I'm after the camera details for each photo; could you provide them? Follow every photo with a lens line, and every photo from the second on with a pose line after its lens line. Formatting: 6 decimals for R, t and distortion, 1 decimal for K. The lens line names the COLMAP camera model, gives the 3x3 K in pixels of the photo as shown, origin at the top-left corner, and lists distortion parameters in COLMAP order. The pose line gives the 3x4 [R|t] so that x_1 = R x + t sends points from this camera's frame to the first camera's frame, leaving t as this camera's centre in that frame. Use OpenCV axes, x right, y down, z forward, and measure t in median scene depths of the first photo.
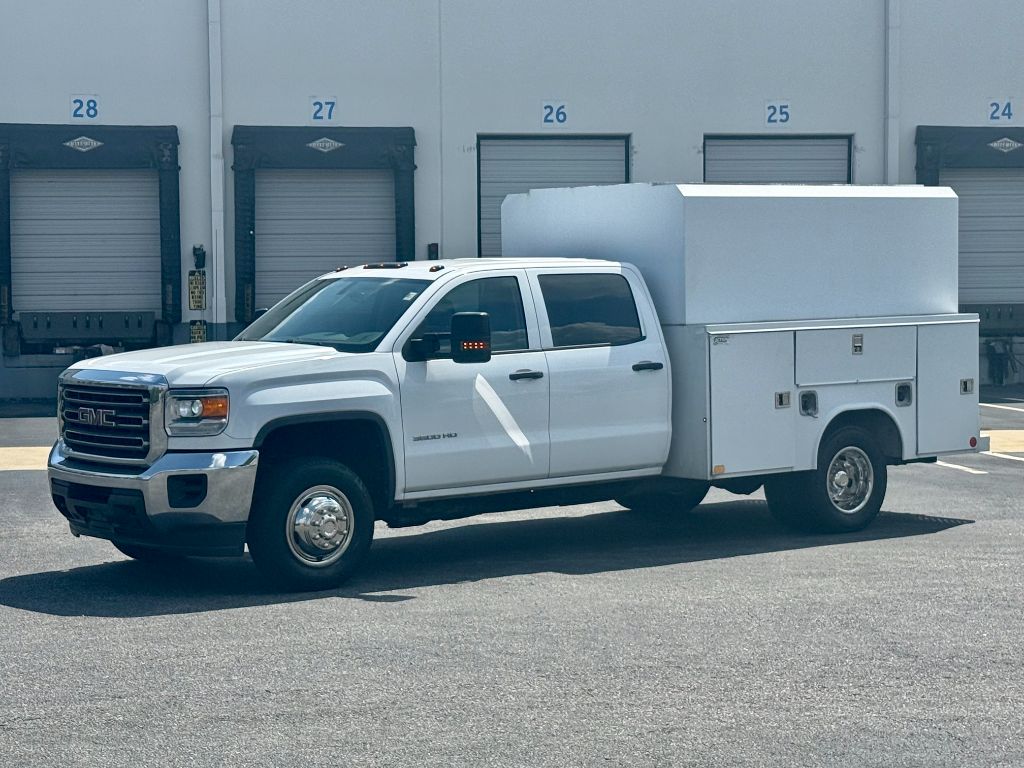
lens RADIAL K [[2083.8, 0, 512.6], [0, 2083.8, 404.7], [0, 0, 1]] dist [0.239838, -0.044013]
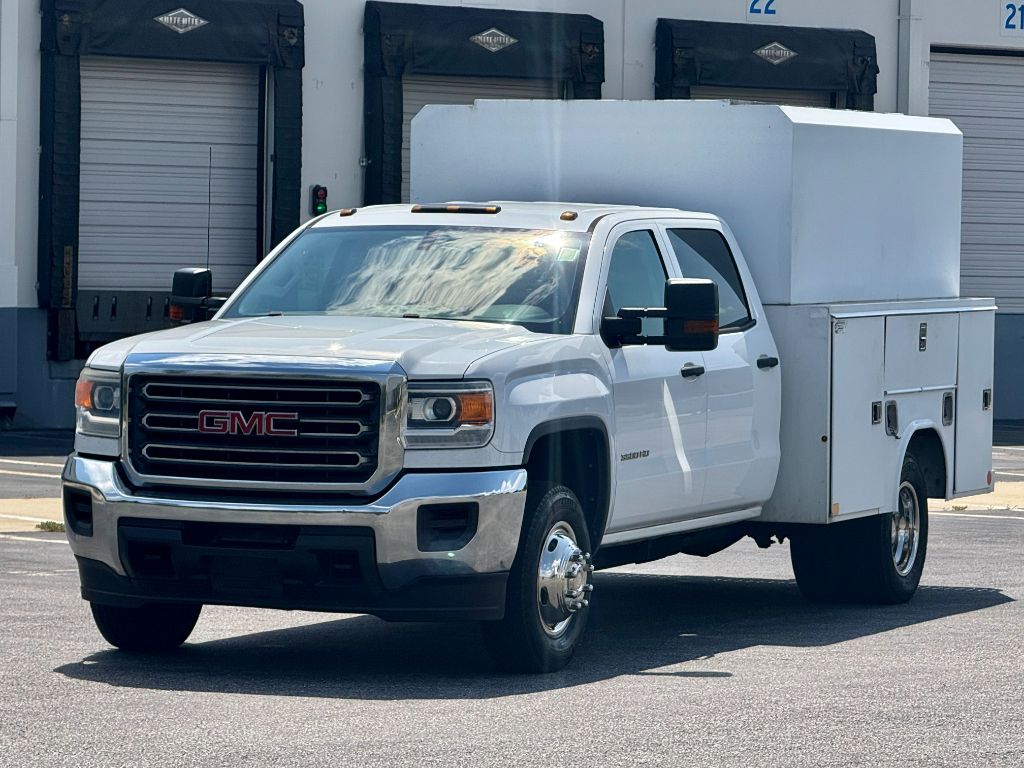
lens RADIAL K [[4323.4, 0, 512.0], [0, 4323.4, 384.0], [0, 0, 1]] dist [0.082349, 3.235374]
pose [[0.876074, 0.008615, 0.482100, -0.719188], [0.005212, 0.999613, -0.027333, 0.028634], [-0.482149, 0.026458, 0.875690, -0.234922]]
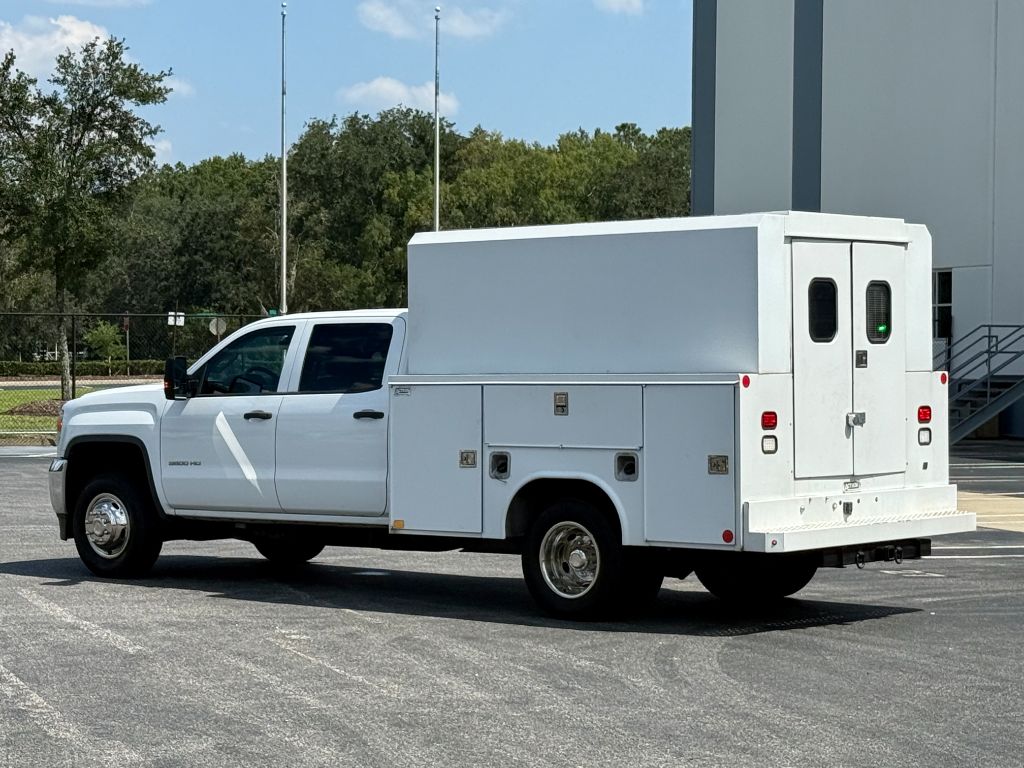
lens RADIAL K [[2524.6, 0, 511.2], [0, 2524.6, 426.3], [0, 0, 1]] dist [0.060158, 0.322363]
pose [[0.189389, 0.035019, -0.981277, 1.290986], [-0.060206, 0.997898, 0.023992, -0.046838], [0.980055, 0.054535, 0.191100, 0.843136]]
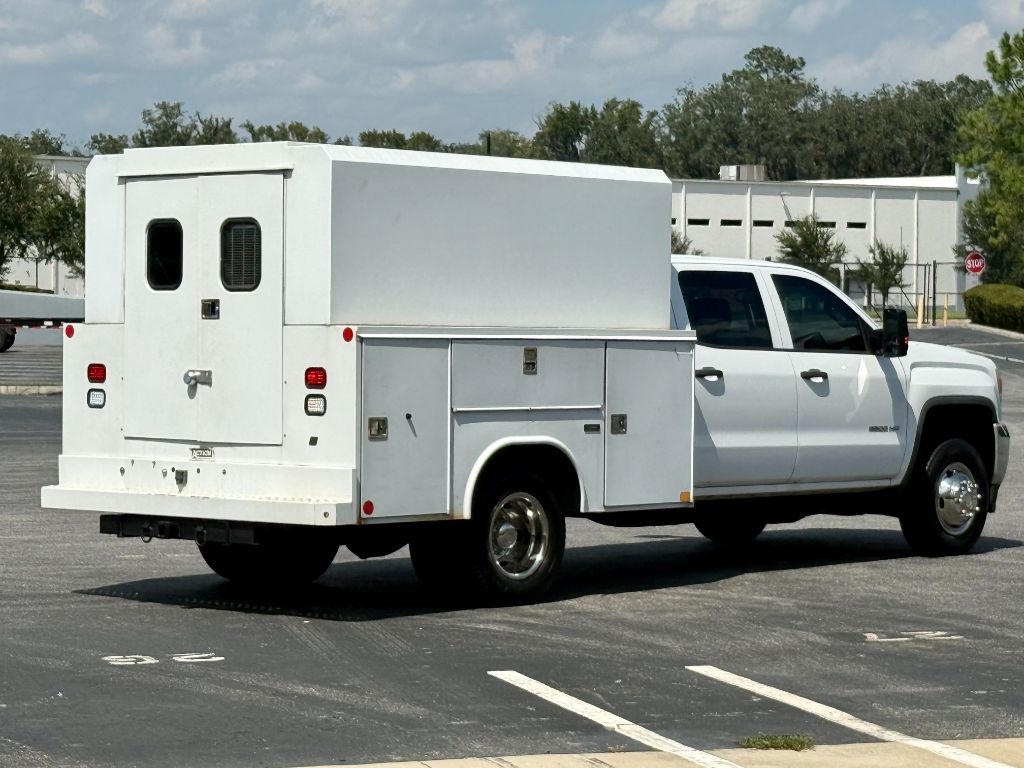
lens RADIAL K [[3254.9, 0, 511.8], [0, 3254.9, 410.8], [0, 0, 1]] dist [0.066371, 0.764244]
pose [[-0.989526, 0.008931, -0.144079, 0.263951], [-0.004620, 0.995614, 0.093442, -0.140127], [0.144282, 0.093129, -0.985145, 2.504577]]
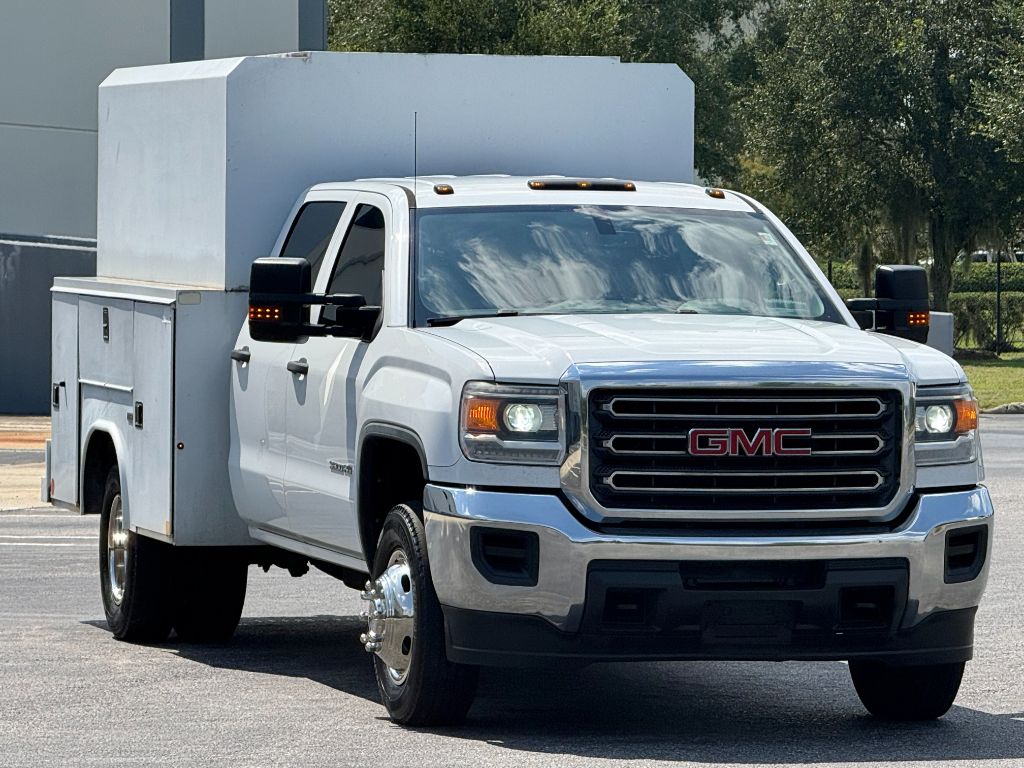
lens RADIAL K [[5211.6, 0, 512.0], [0, 5211.6, 384.0], [0, 0, 1]] dist [0.231180, 1.043863]
pose [[0.413811, -0.011029, 0.910296, -1.372557], [0.043297, 0.999033, -0.007579, -0.001907], [-0.909332, 0.042550, 0.413889, 0.426294]]
